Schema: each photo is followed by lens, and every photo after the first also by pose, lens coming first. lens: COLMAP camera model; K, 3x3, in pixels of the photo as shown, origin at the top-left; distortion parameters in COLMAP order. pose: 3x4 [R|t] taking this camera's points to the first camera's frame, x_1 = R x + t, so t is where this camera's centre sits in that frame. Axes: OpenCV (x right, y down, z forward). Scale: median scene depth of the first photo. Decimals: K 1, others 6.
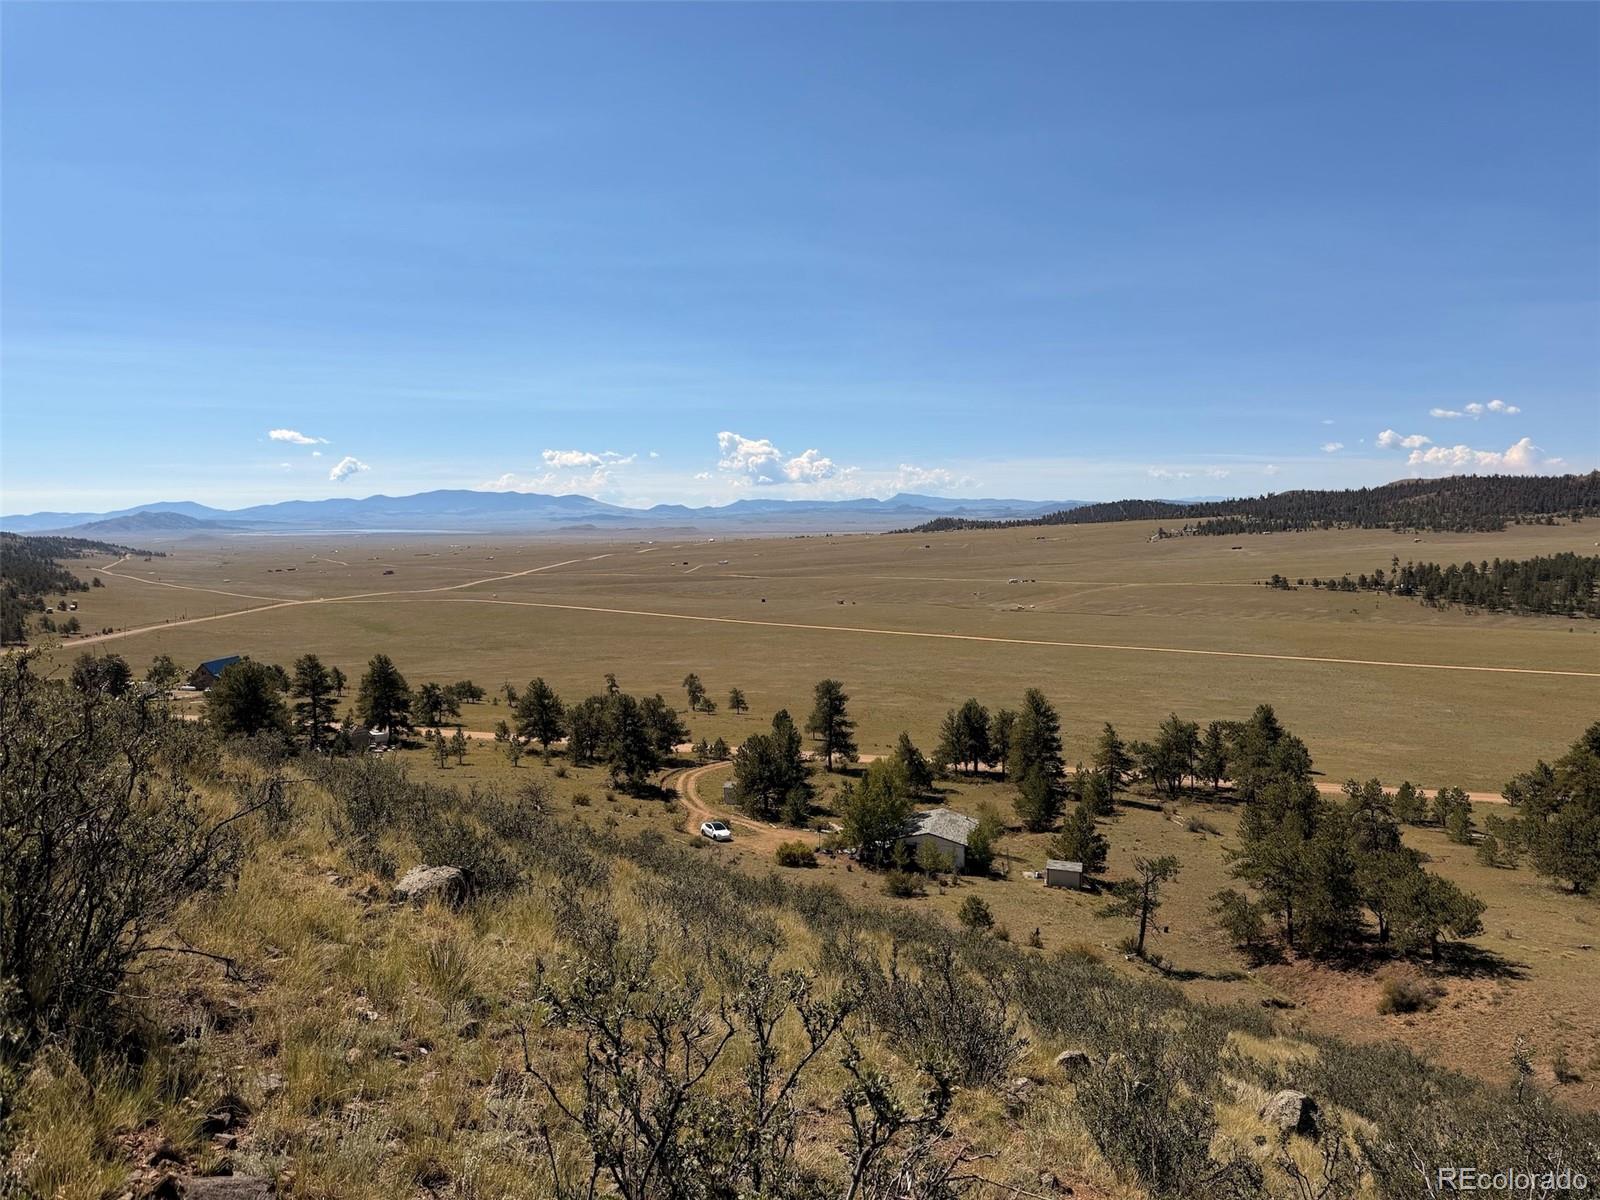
lens RADIAL K [[1122.4, 0, 800.6], [0, 1122.4, 606.5], [0, 0, 1]] dist [0.070838, -0.042182]
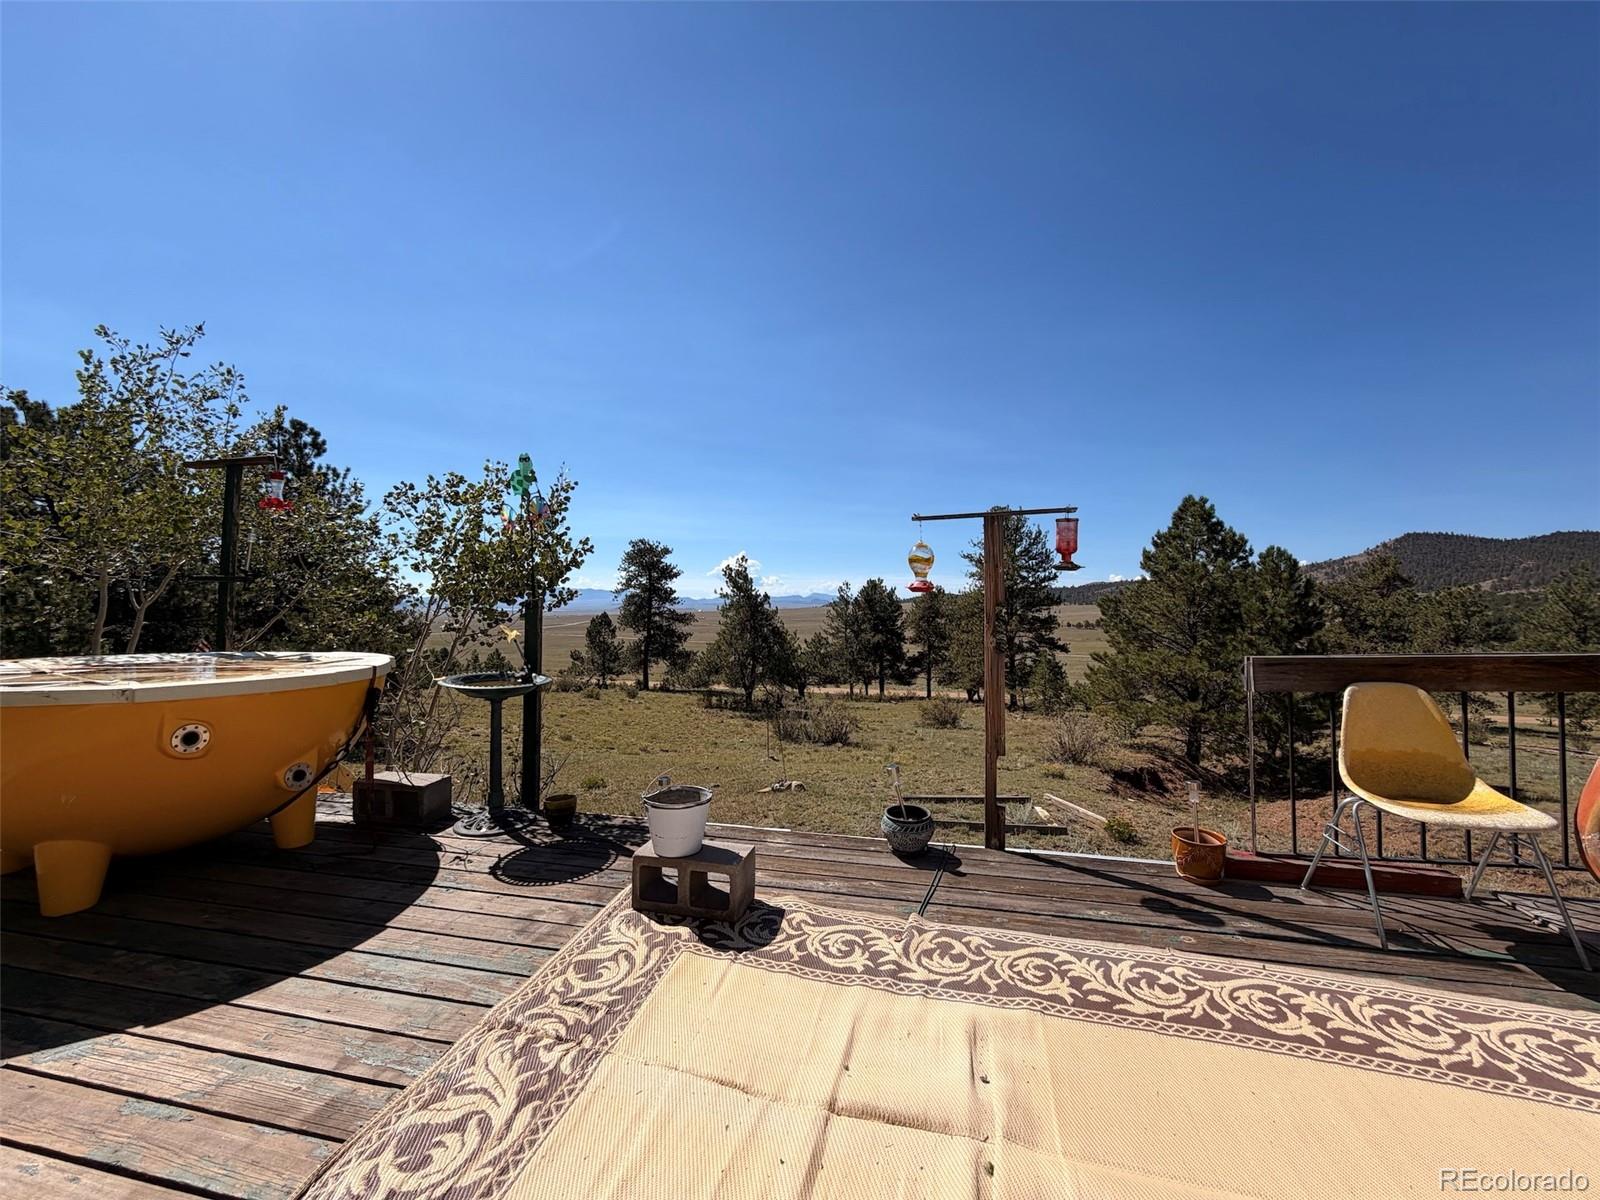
lens RADIAL K [[639.9, 0, 803.8], [0, 639.9, 602.6], [0, 0, 1]] dist [0.002149, 0.000253]
pose [[0.997304, 0.011651, 0.072452, 0.018519], [-0.005437, 0.996335, -0.085368, 0.027625], [-0.073181, 0.084744, 0.993712, 0.139500]]
